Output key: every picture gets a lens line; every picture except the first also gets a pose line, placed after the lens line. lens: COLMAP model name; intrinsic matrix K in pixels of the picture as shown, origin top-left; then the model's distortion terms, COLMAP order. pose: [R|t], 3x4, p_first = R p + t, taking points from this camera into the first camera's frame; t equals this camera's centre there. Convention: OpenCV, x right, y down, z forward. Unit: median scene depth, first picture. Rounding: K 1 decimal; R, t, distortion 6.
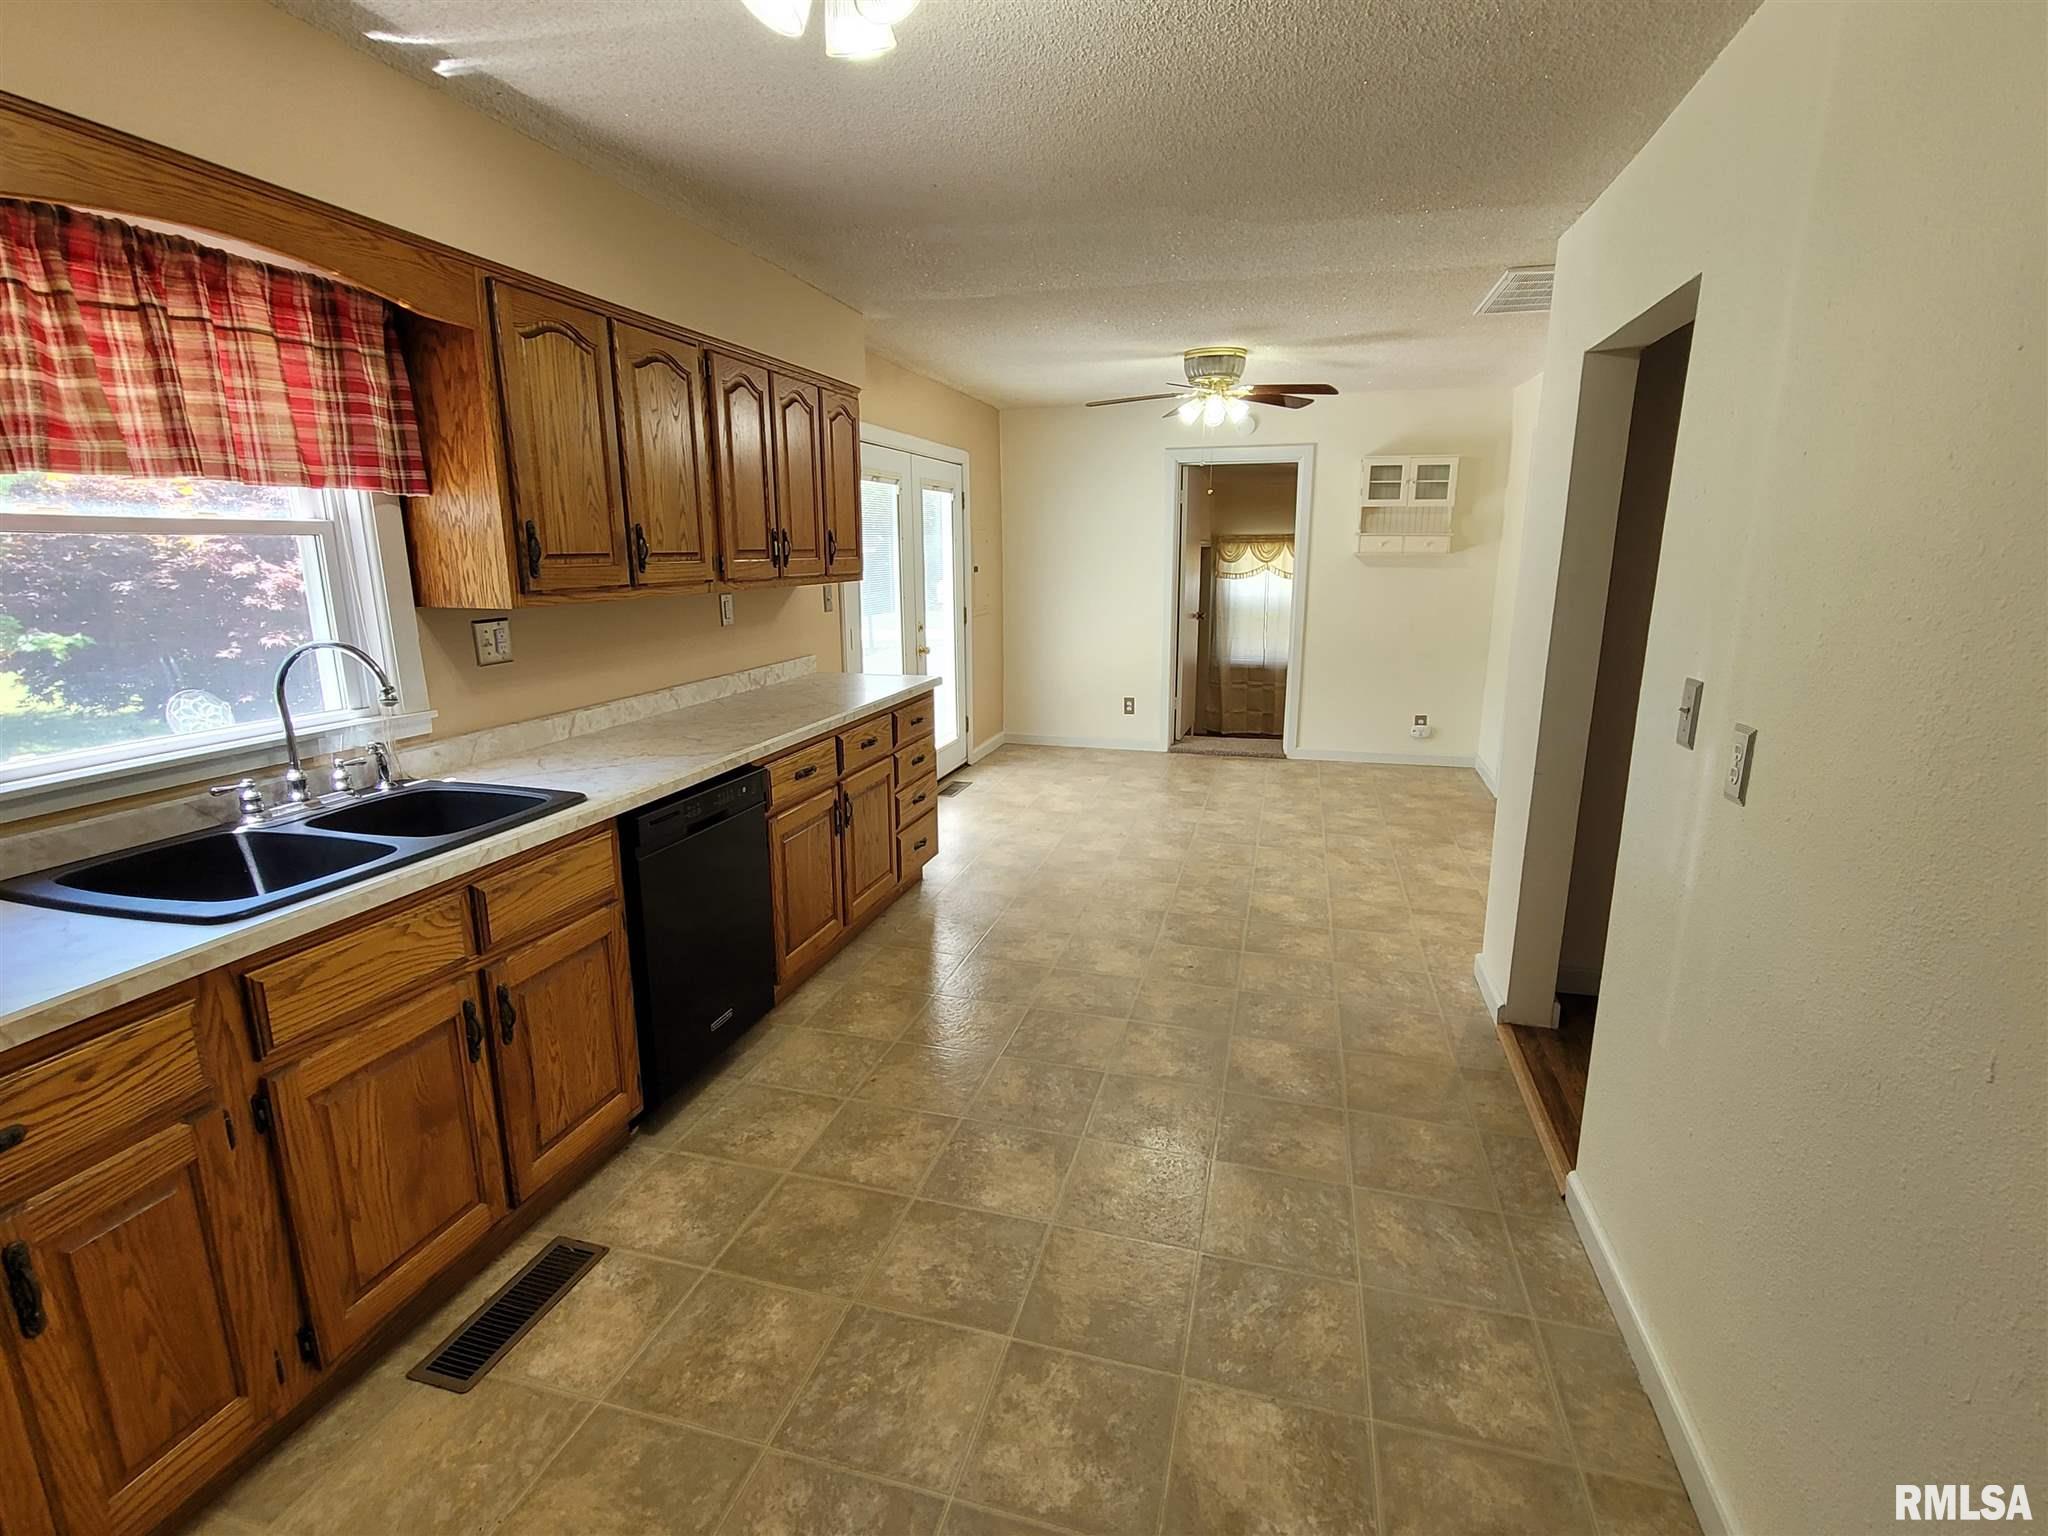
lens RADIAL K [[974.3, 0, 1026.2], [0, 974.3, 771.6], [0, 0, 1]] dist [0.000690, -0.002329]
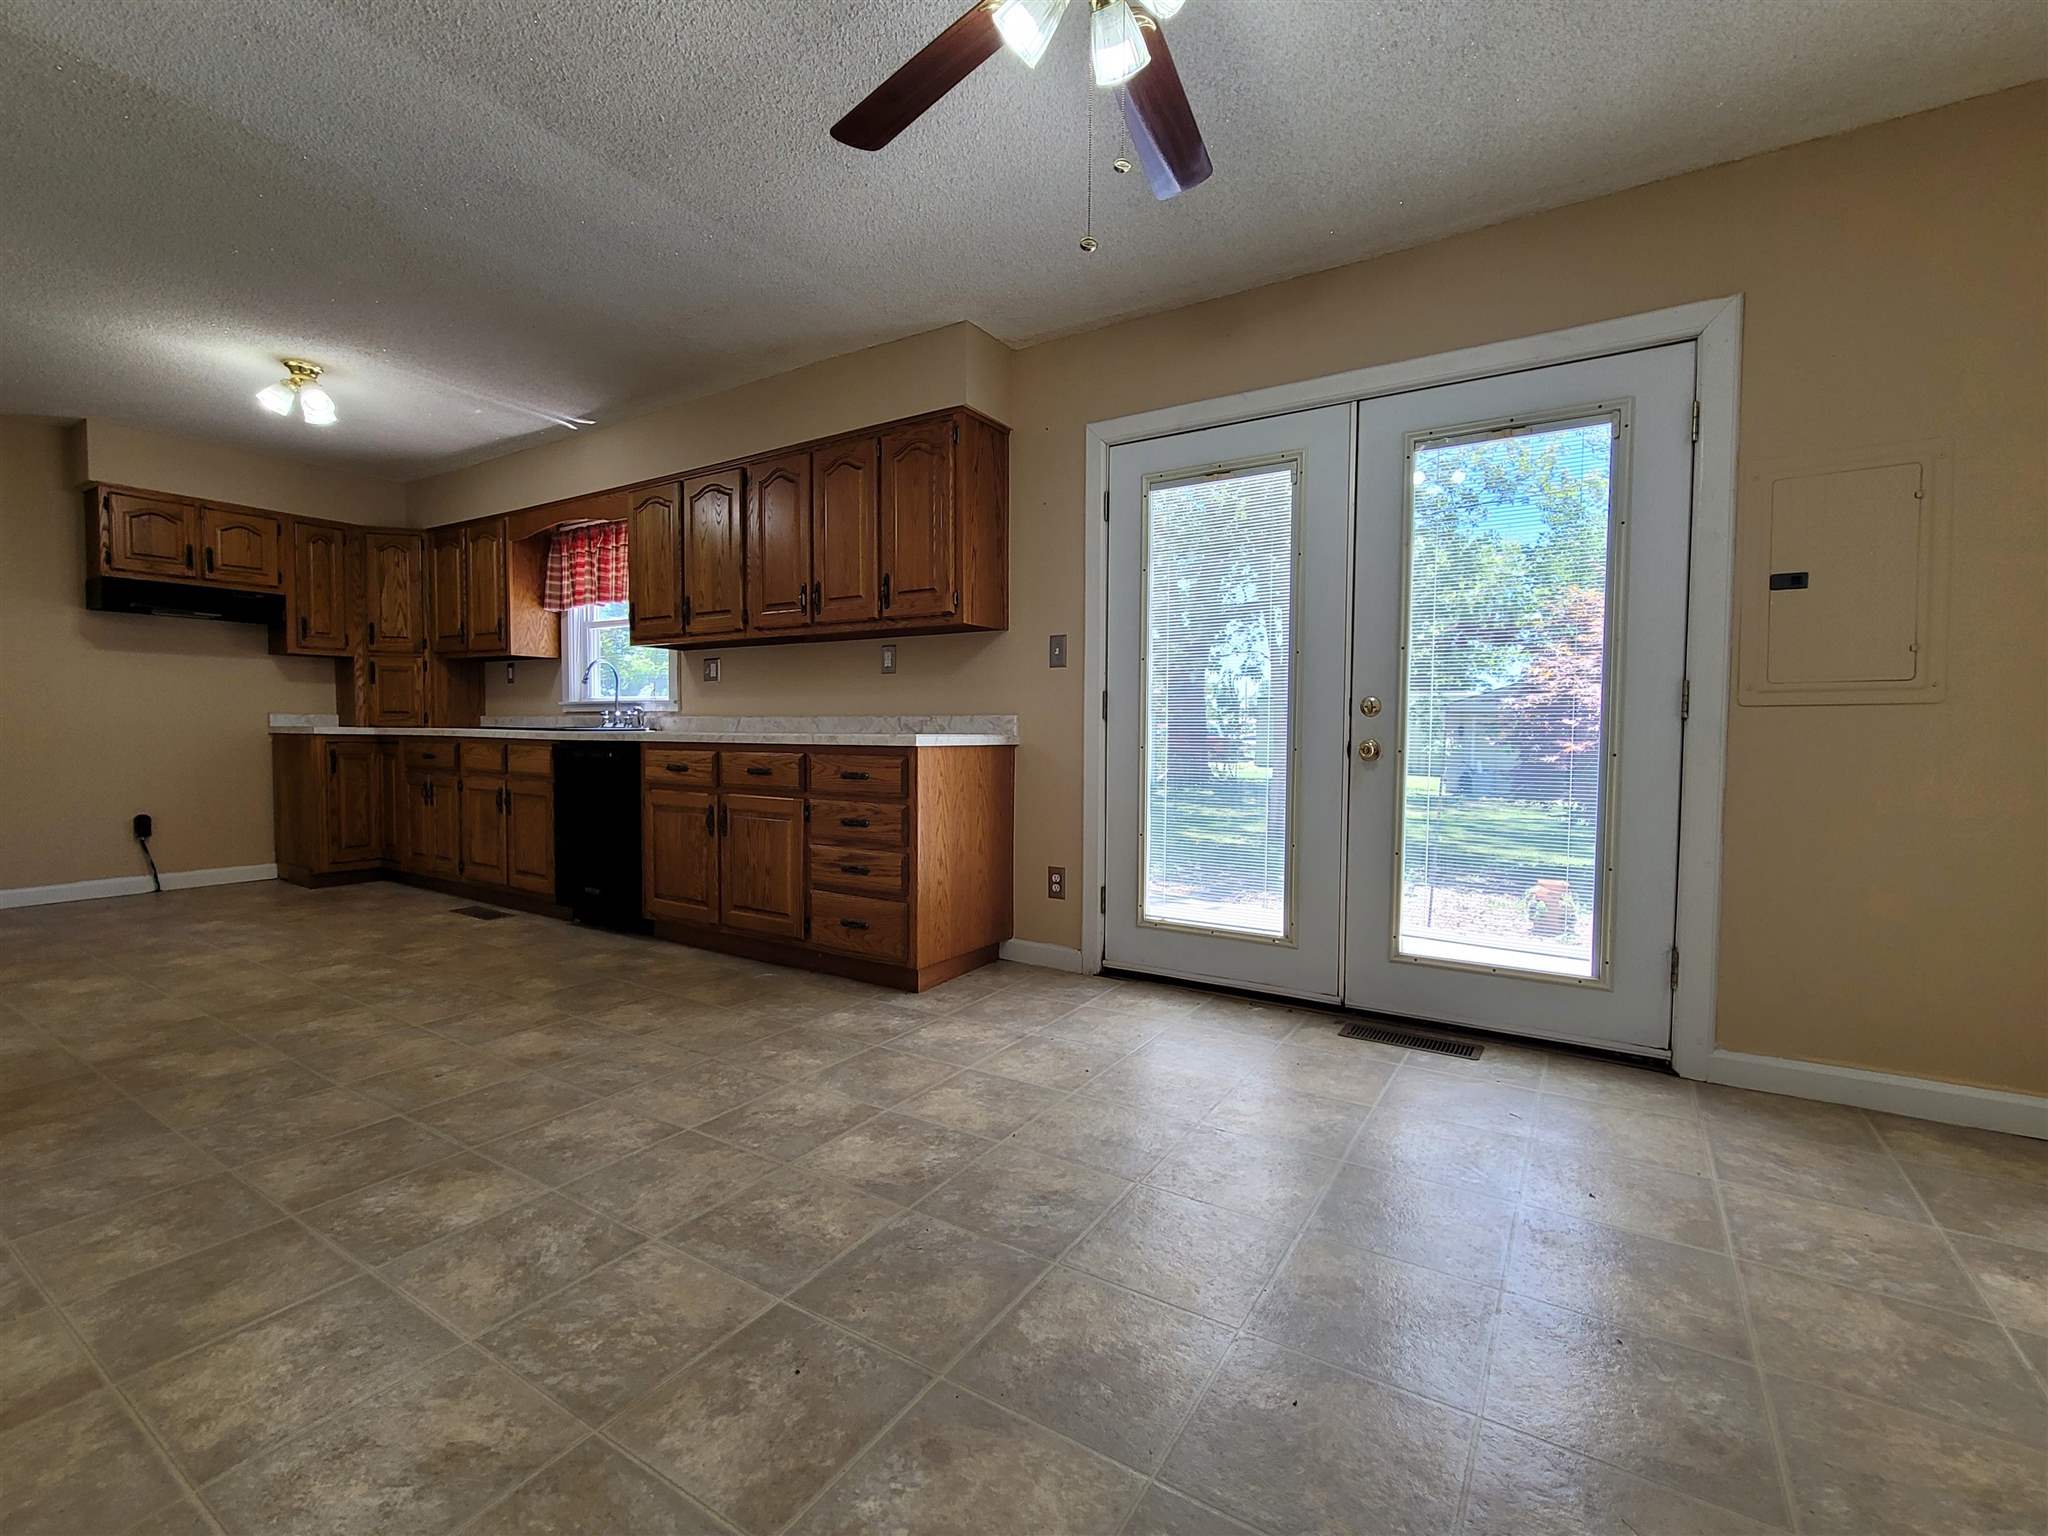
lens RADIAL K [[907.6, 0, 1024.8], [0, 907.6, 770.9], [0, 0, 1]] dist [0.002592, -0.002707]
pose [[-0.299885, 0.041878, -0.953056, 1.006048], [-0.221672, 0.968632, 0.112313, -0.298991], [0.927864, 0.244947, -0.281195, 2.272143]]
